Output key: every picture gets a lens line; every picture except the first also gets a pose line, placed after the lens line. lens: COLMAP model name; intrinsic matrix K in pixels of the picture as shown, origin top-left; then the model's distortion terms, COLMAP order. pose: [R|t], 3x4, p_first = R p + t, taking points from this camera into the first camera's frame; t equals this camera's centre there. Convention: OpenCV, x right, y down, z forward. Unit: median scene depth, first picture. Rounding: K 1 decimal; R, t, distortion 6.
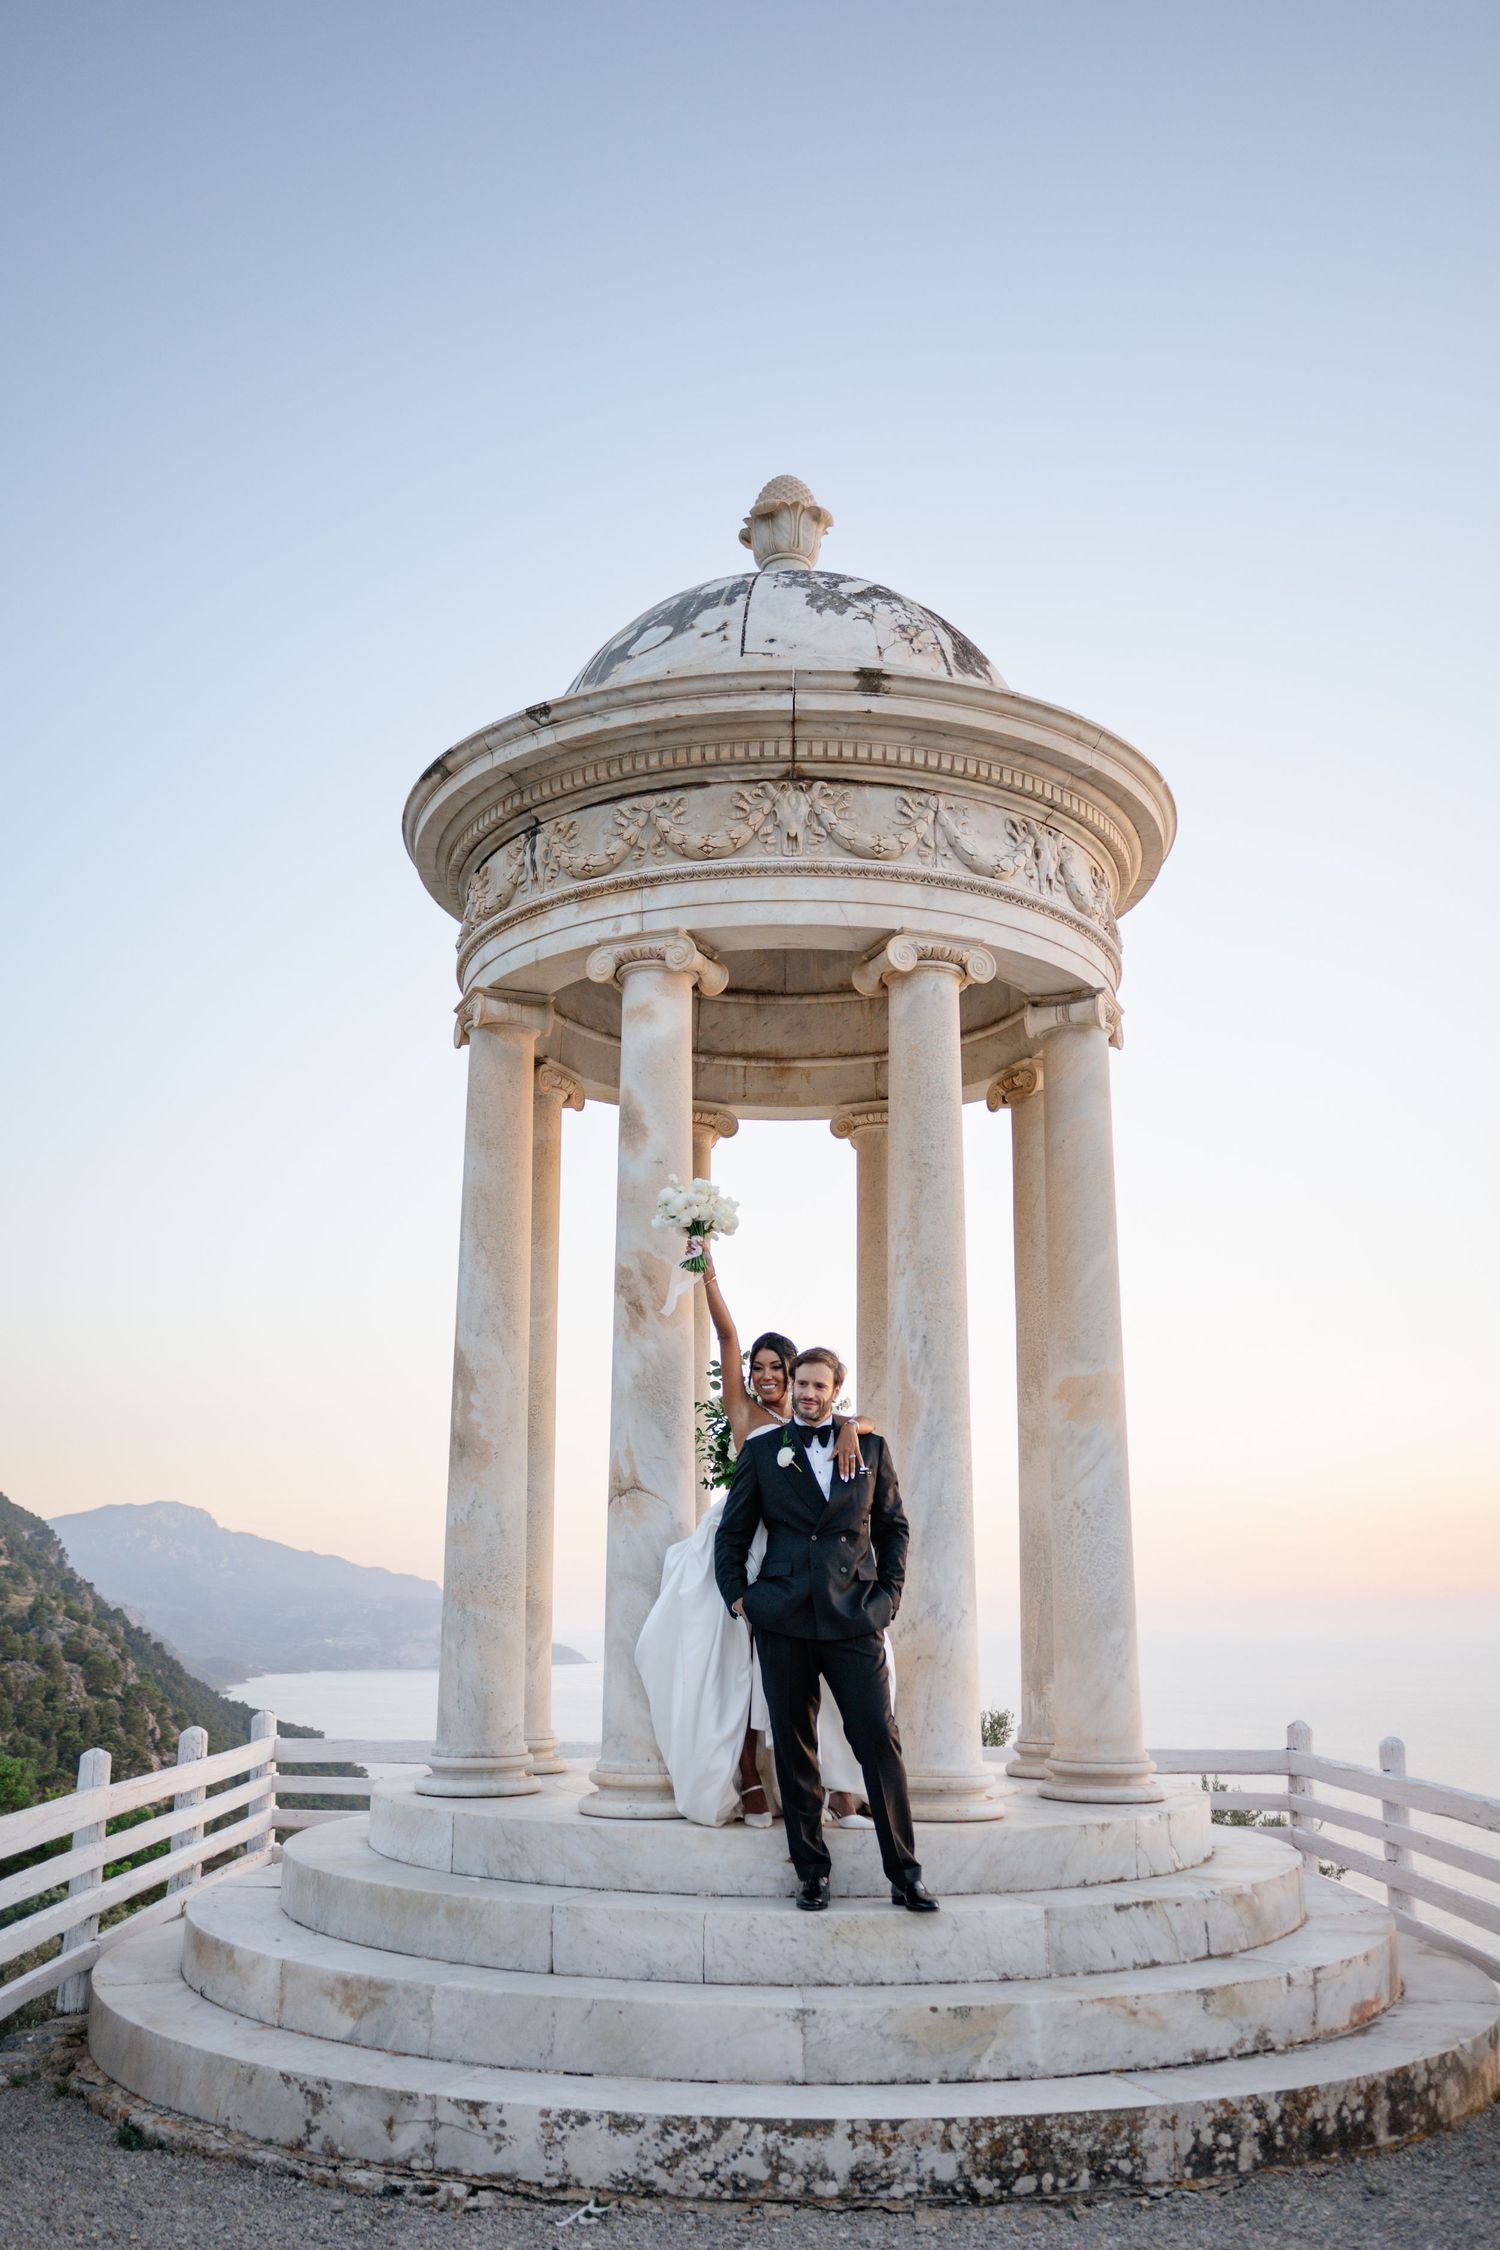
lens RADIAL K [[1941.1, 0, 750.0], [0, 1941.1, 1125.0], [0, 0, 1]] dist [0.001559, -0.006364]
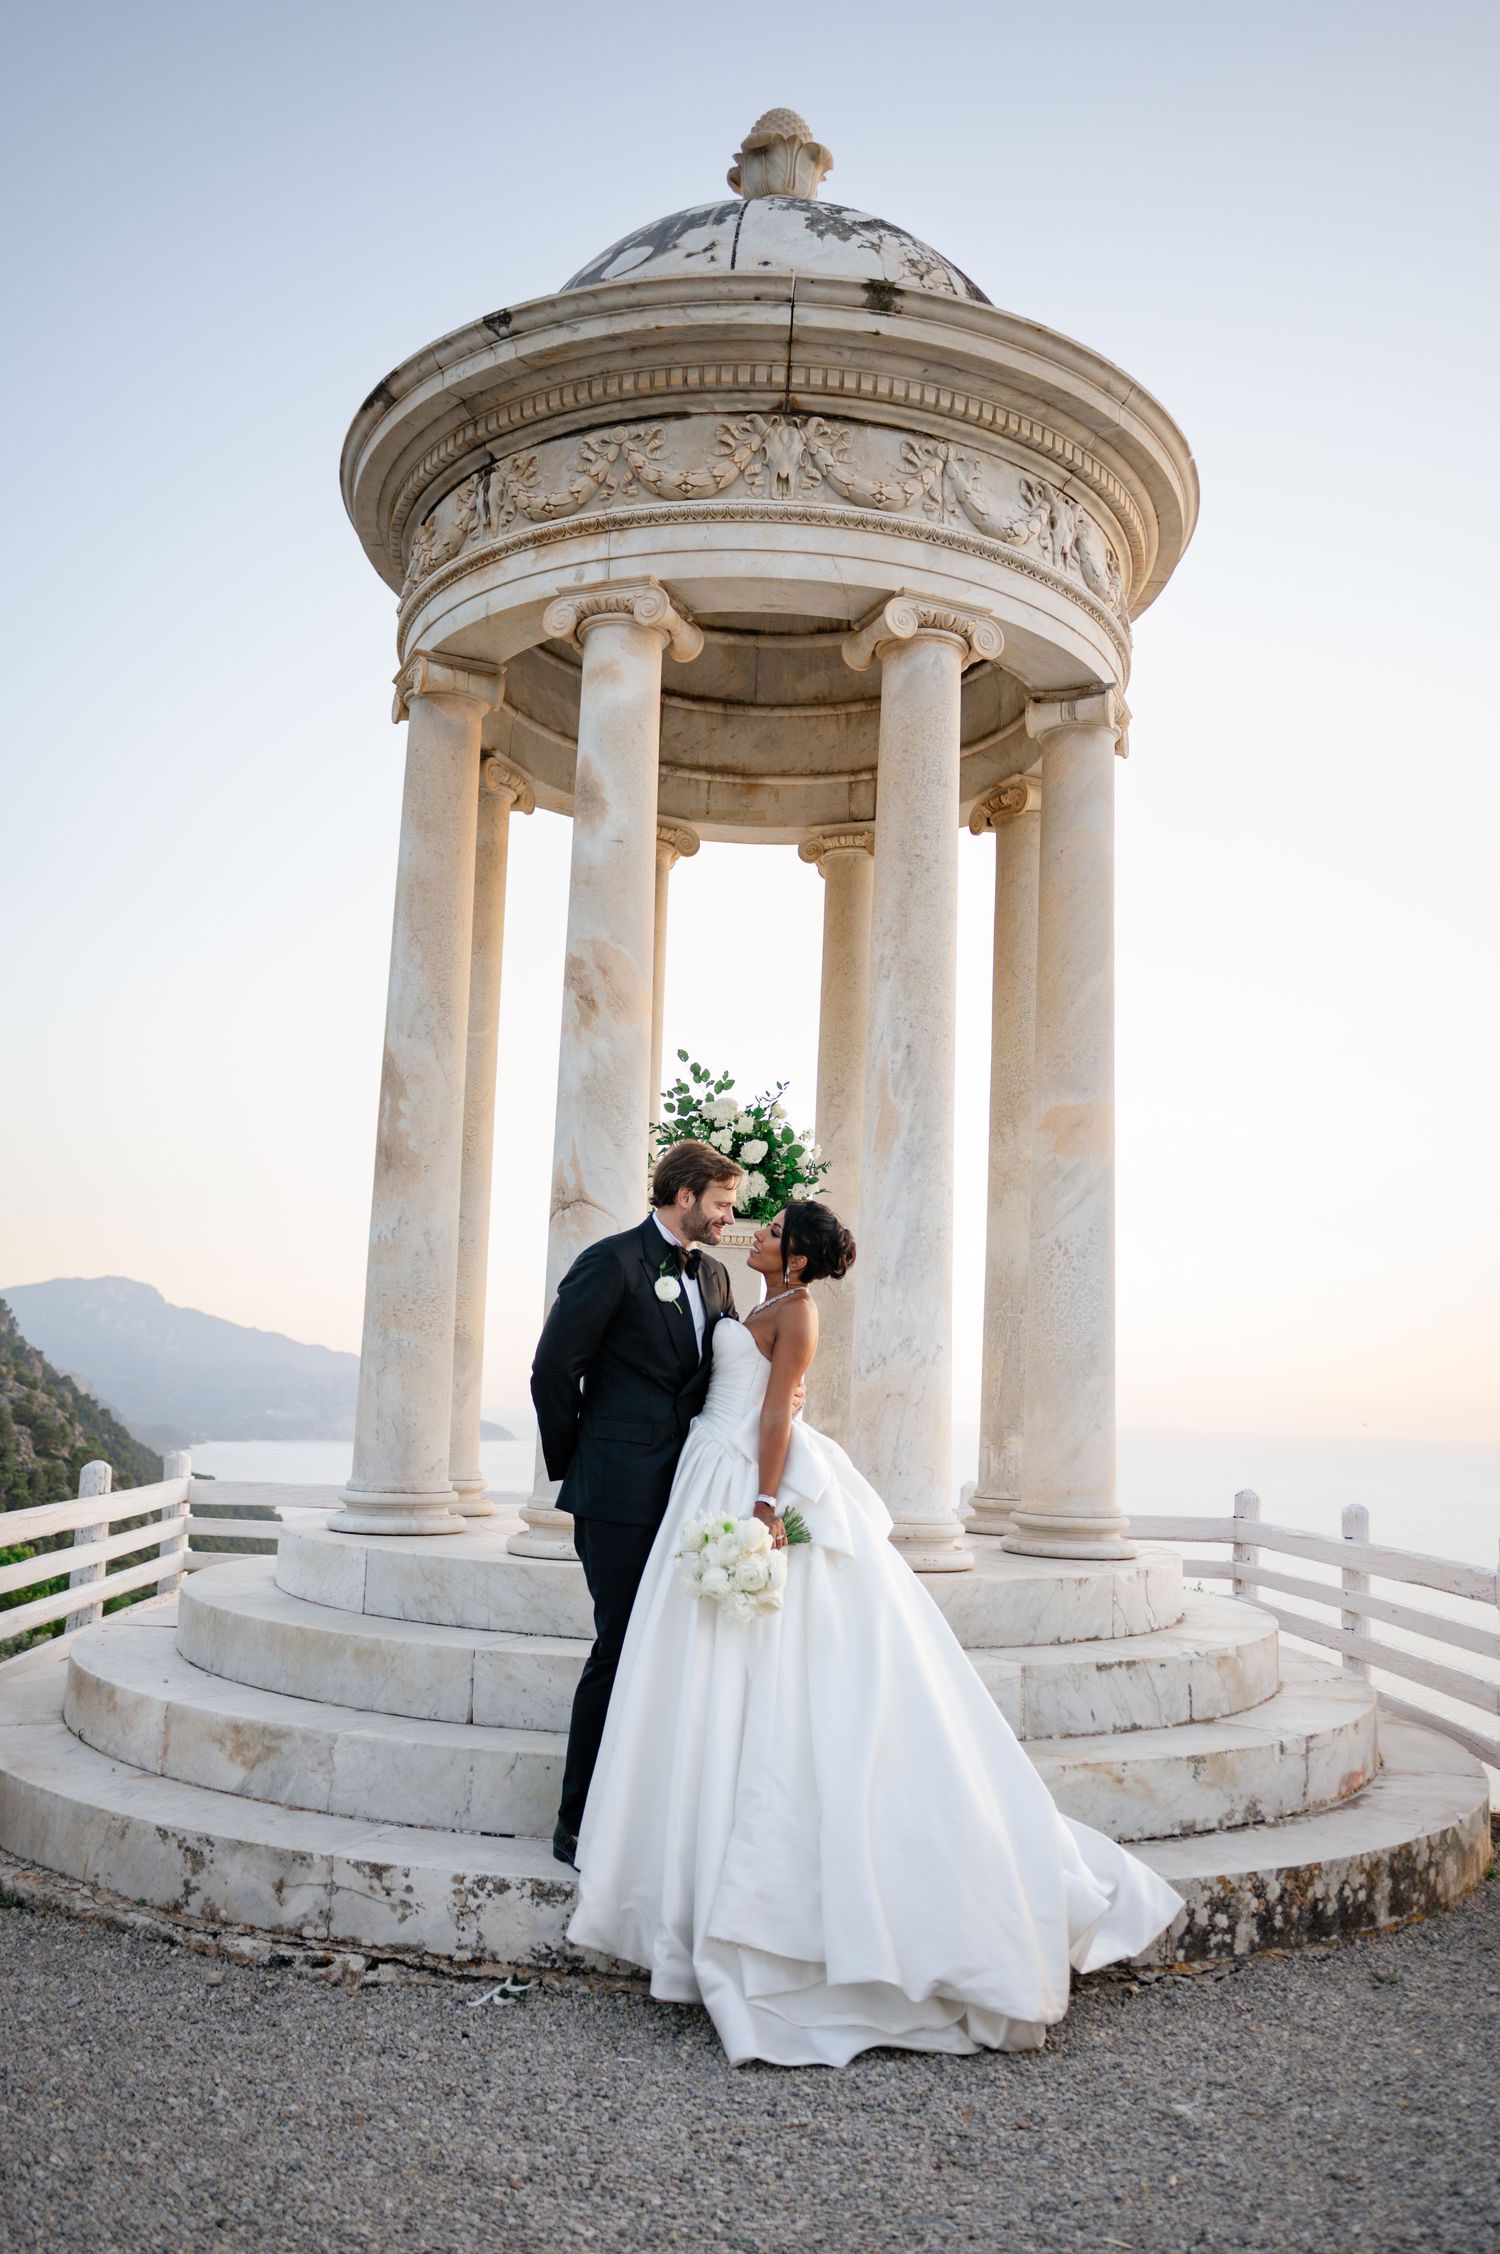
lens RADIAL K [[1736.3, 0, 750.0], [0, 1736.3, 1127.0], [0, 0, 1]] dist [0.000762, -0.002565]
pose [[0.998230, 0.037527, 0.046147, -0.018384], [-0.041057, 0.996100, 0.078093, 0.083344], [-0.043036, -0.079850, 0.995877, 0.191853]]
